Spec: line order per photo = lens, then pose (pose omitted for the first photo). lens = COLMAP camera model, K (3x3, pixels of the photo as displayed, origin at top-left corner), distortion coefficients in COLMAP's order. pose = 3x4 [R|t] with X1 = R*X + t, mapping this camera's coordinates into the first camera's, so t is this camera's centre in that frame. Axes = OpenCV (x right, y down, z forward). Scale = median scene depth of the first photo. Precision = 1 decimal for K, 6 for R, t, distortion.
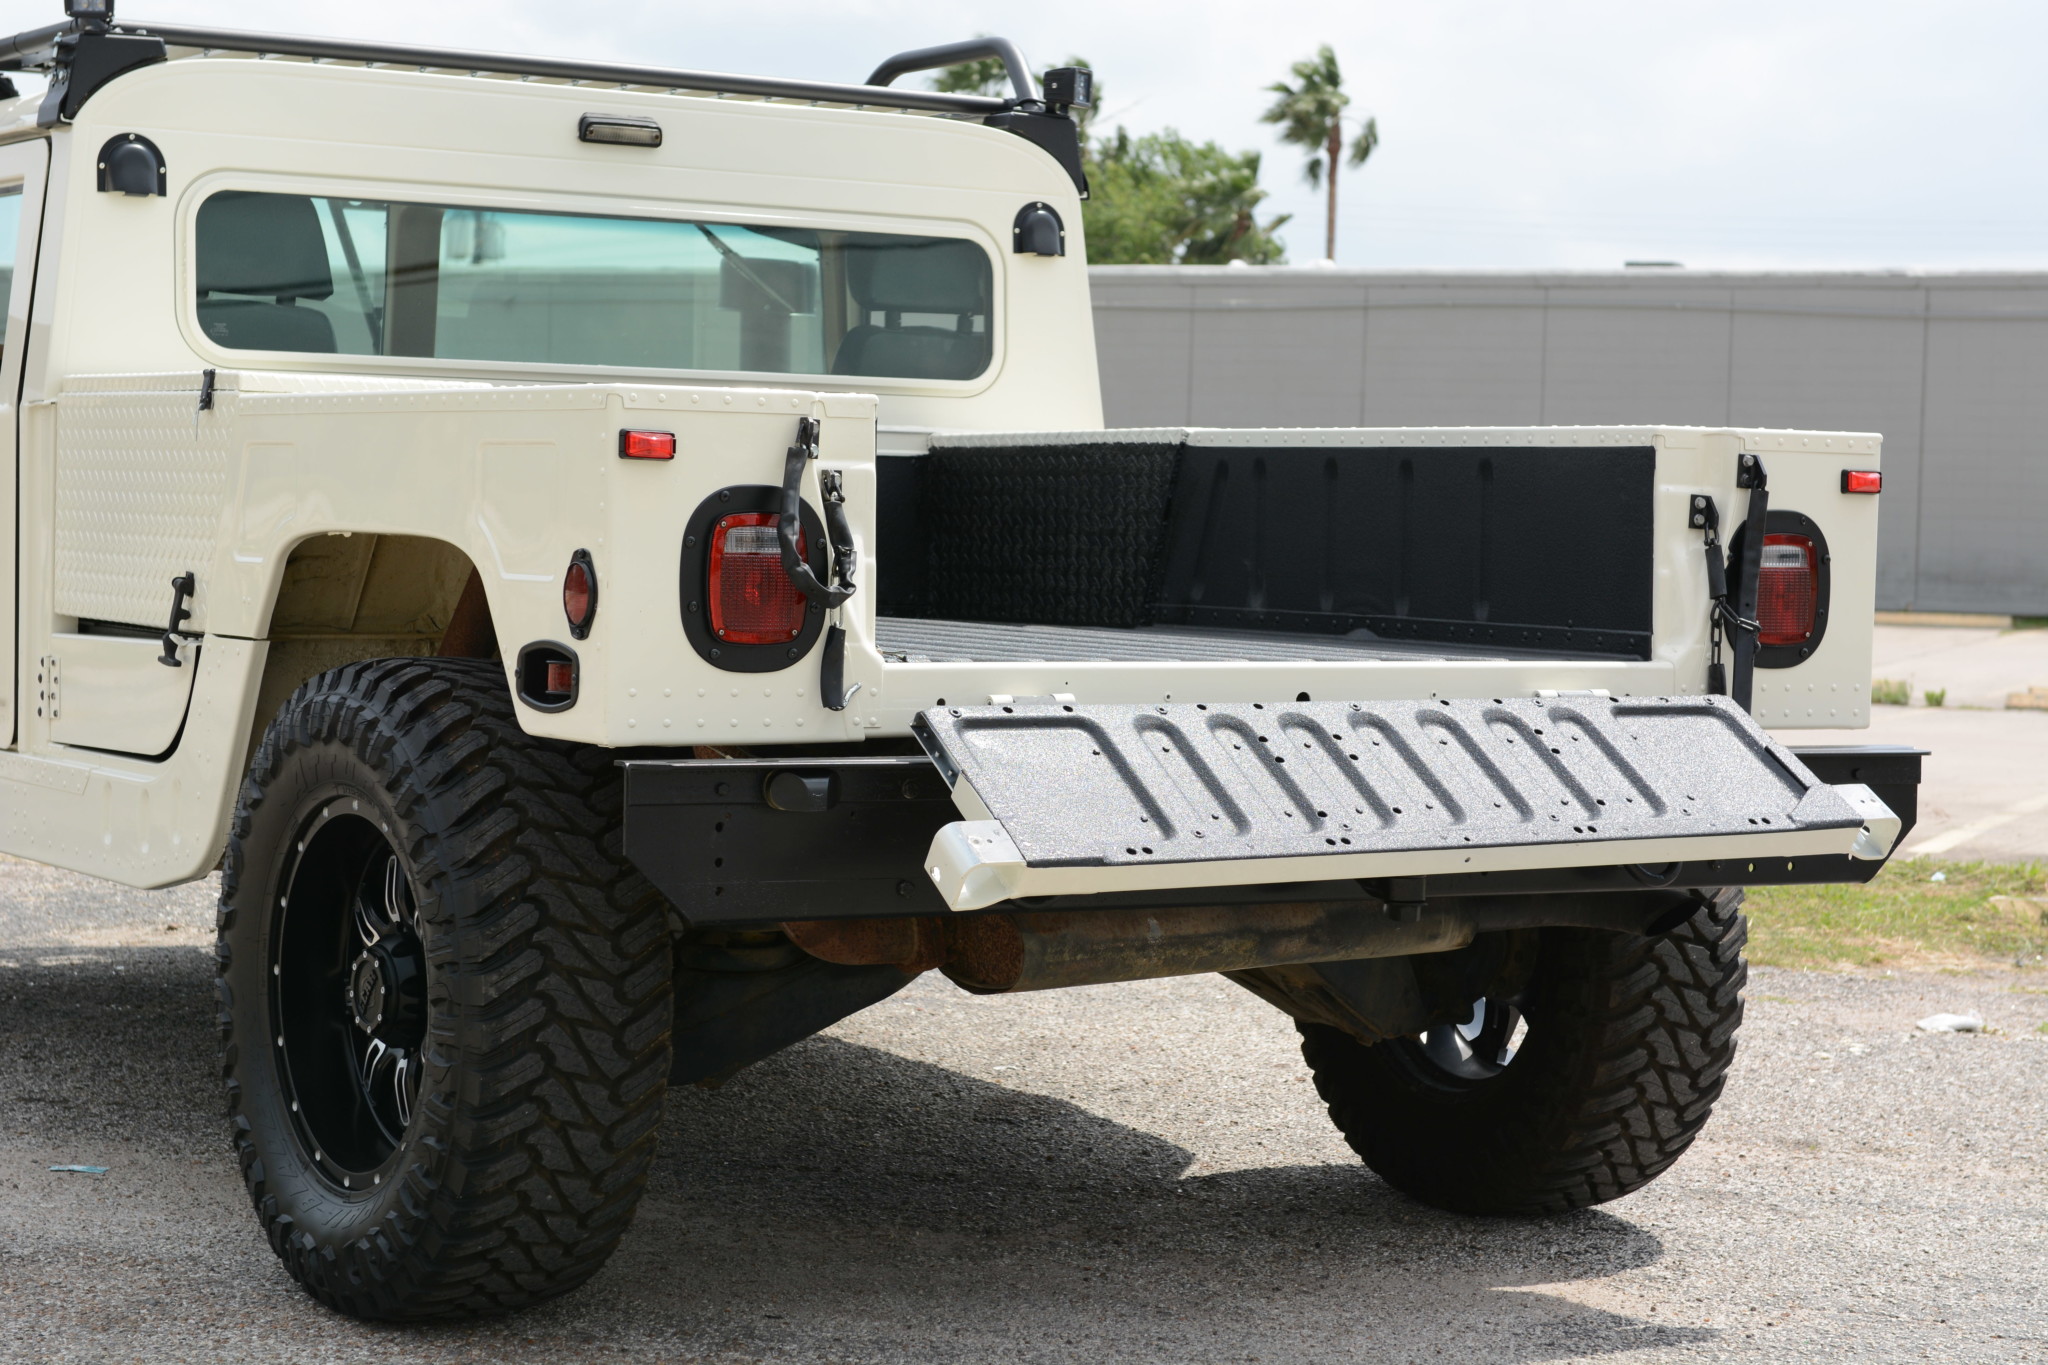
lens RADIAL K [[3881.2, 0, 1024.0], [0, 3881.2, 682.5], [0, 0, 1]] dist [0.069339, 0.145723]
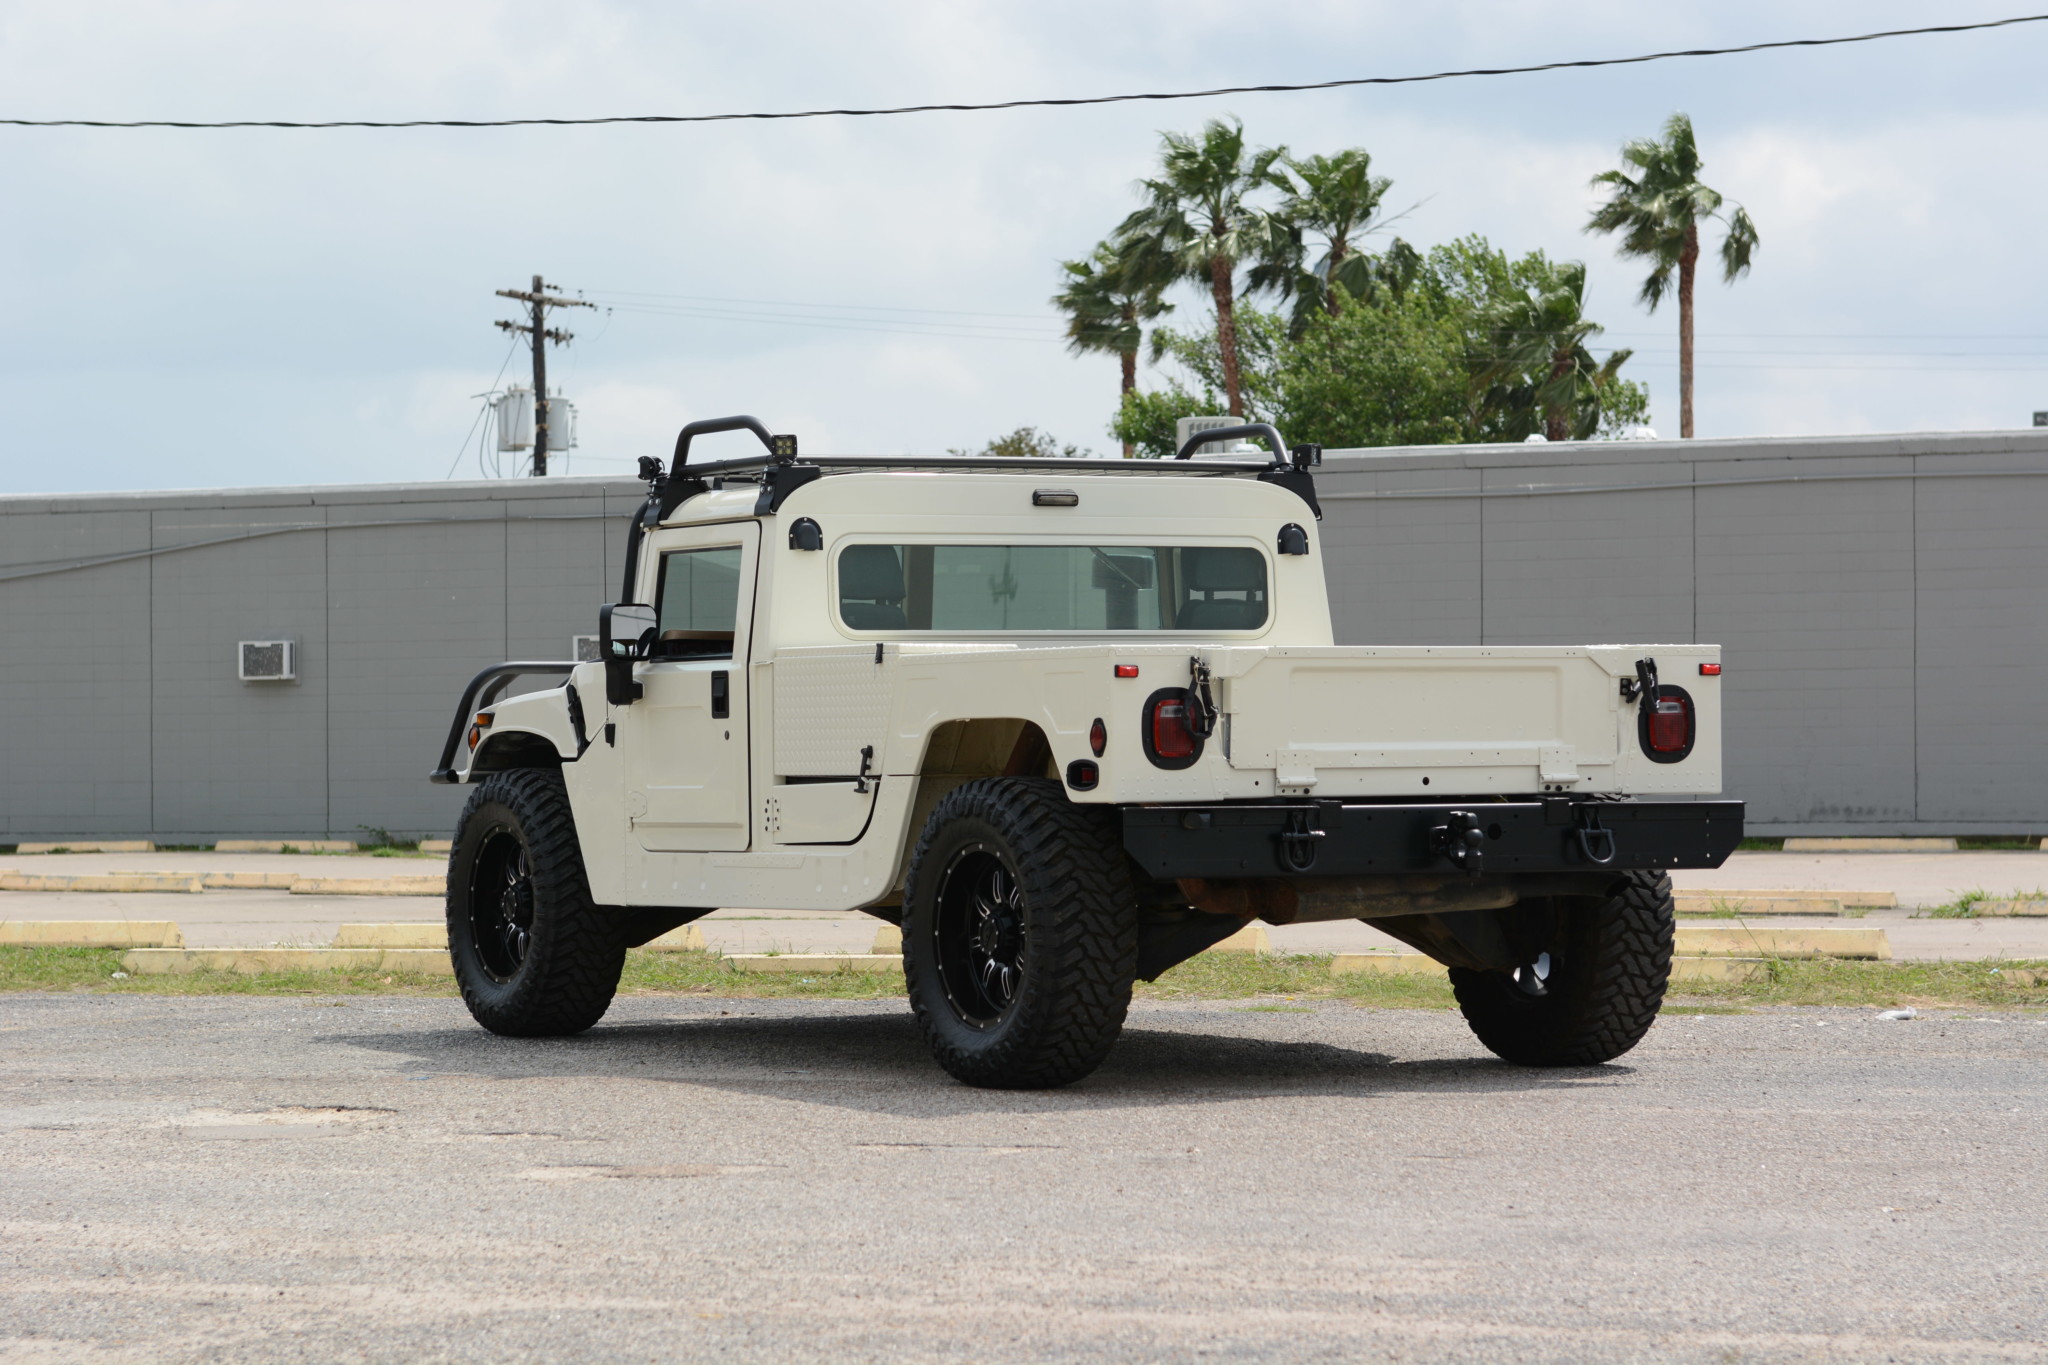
lens RADIAL K [[5875.9, 0, 1024.0], [0, 5875.9, 682.5], [0, 0, 1]] dist [0.068236, 0.738727]
pose [[0.998376, -0.035776, -0.044339, -0.002700], [0.033024, 0.997571, -0.061324, 0.125183], [0.046425, 0.059760, 0.997133, -1.972752]]
